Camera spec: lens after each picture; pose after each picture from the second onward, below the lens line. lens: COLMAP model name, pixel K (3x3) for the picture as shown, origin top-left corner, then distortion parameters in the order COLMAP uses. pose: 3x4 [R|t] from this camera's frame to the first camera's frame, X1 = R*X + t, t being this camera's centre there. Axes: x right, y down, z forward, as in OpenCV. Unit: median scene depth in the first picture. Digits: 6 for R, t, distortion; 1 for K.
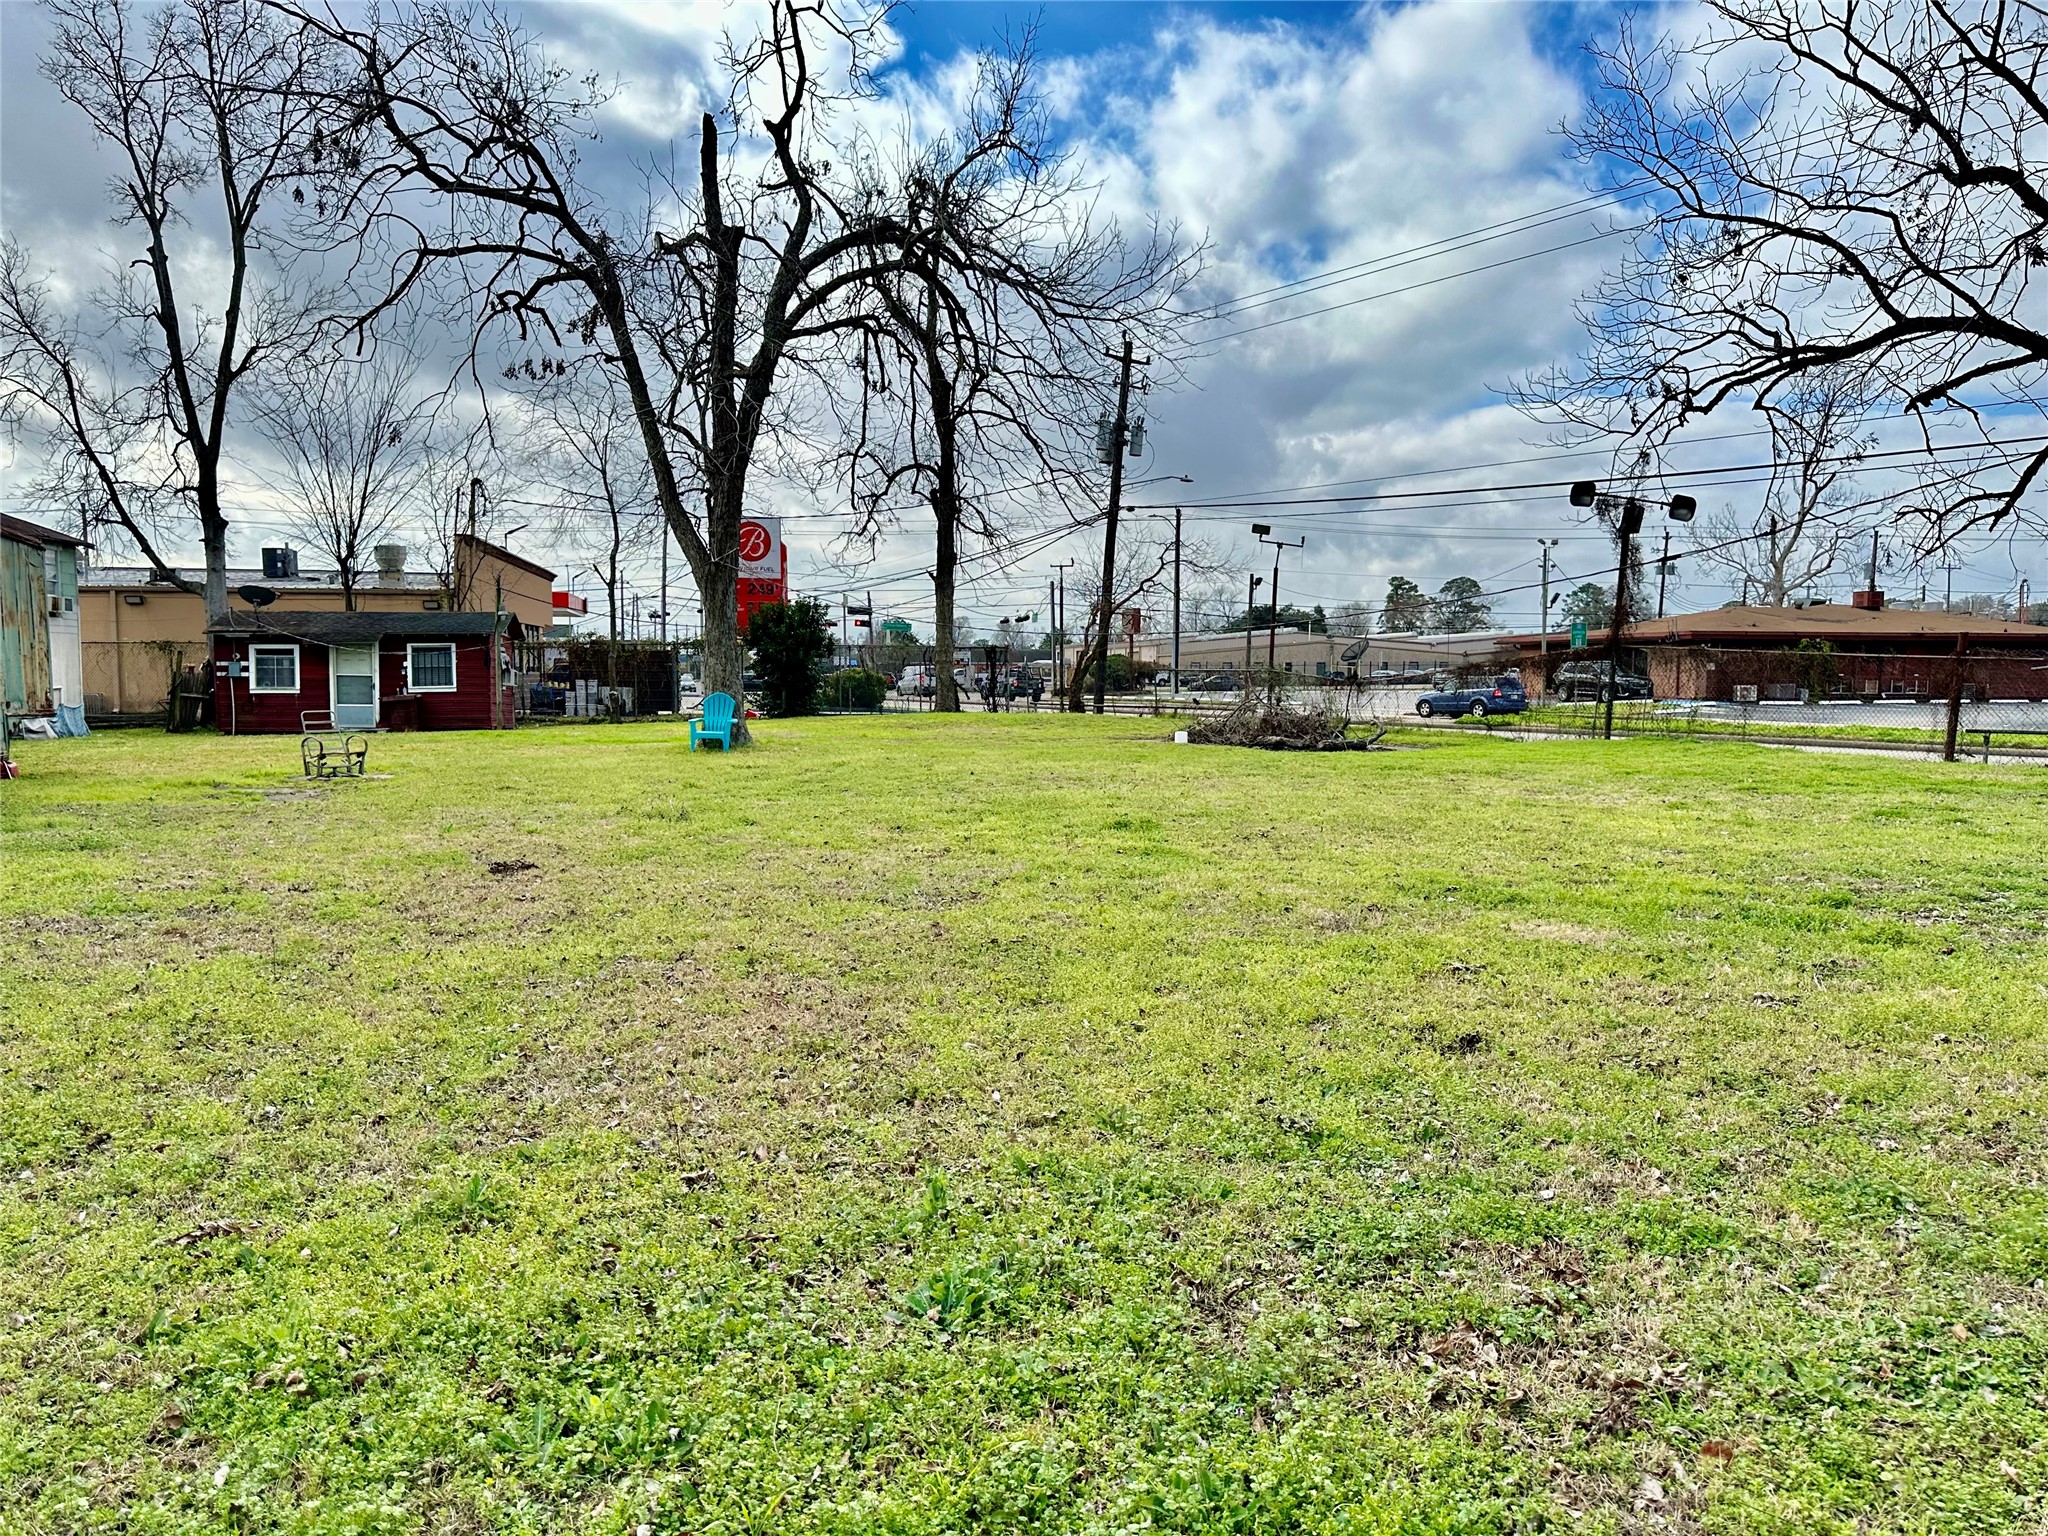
lens RADIAL K [[1416.7, 0, 1051.1], [0, 1416.7, 776.0], [0, 0, 1]] dist [0.102712, -0.142411]
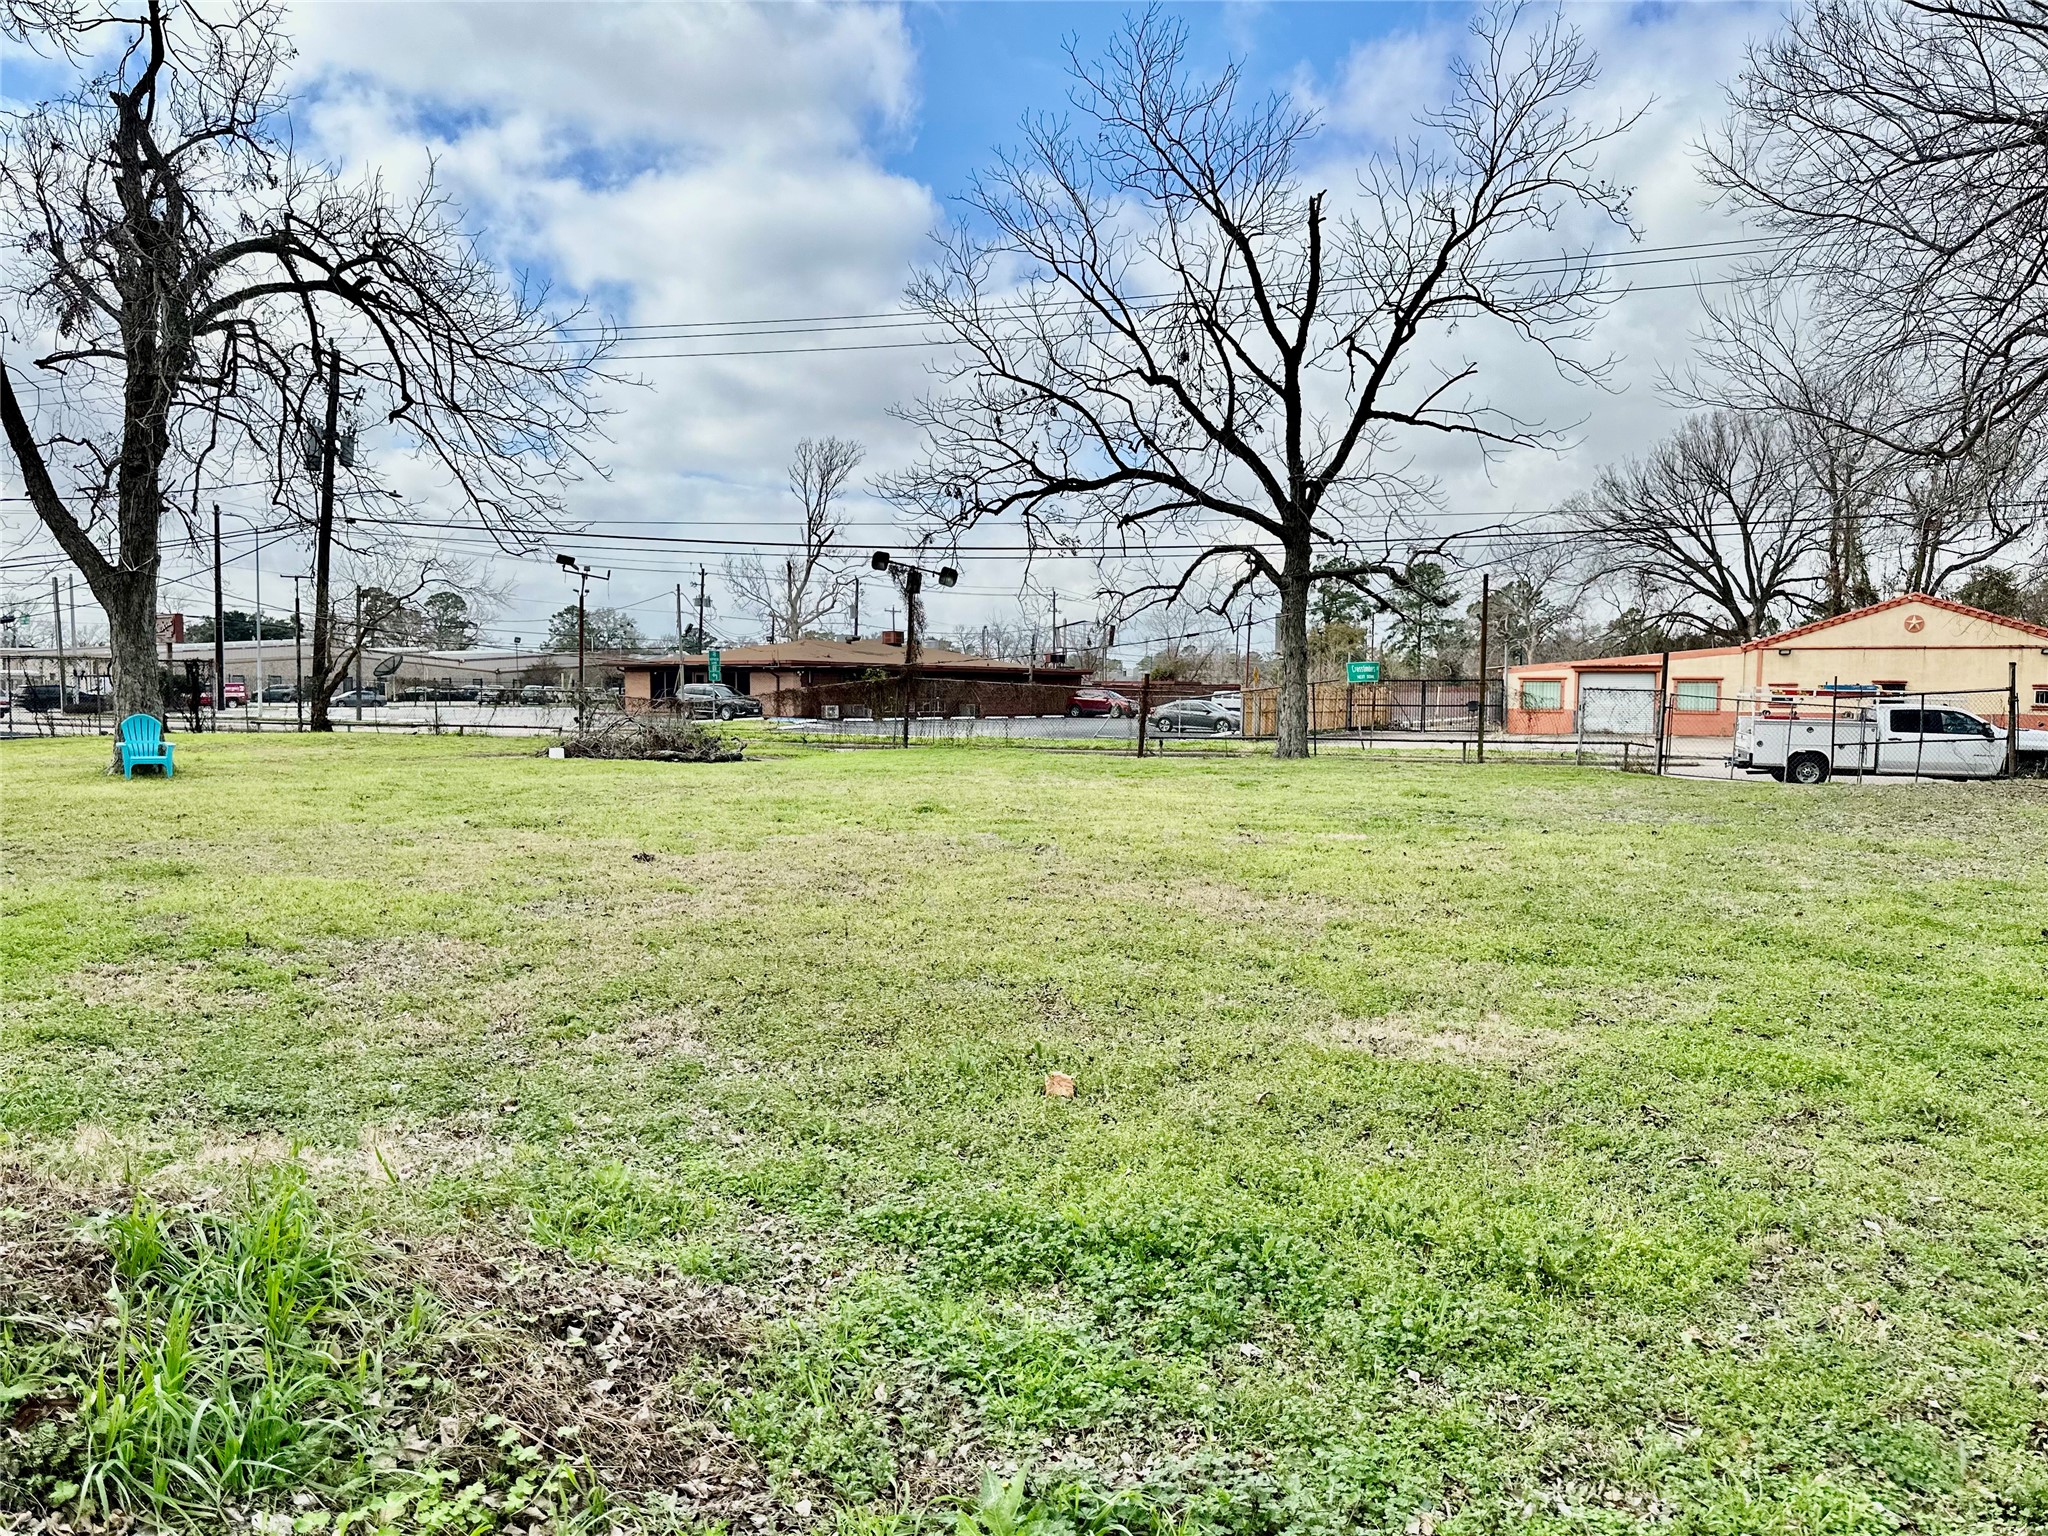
lens RADIAL K [[1419.0, 0, 1022.1], [0, 1419.0, 759.8], [0, 0, 1]] dist [0.058281, -0.075929]
pose [[0.774326, -0.021307, 0.632429, -0.336172], [0.035839, 0.999305, -0.010212, 0.001643], [-0.631772, 0.030573, 0.774551, -0.065282]]
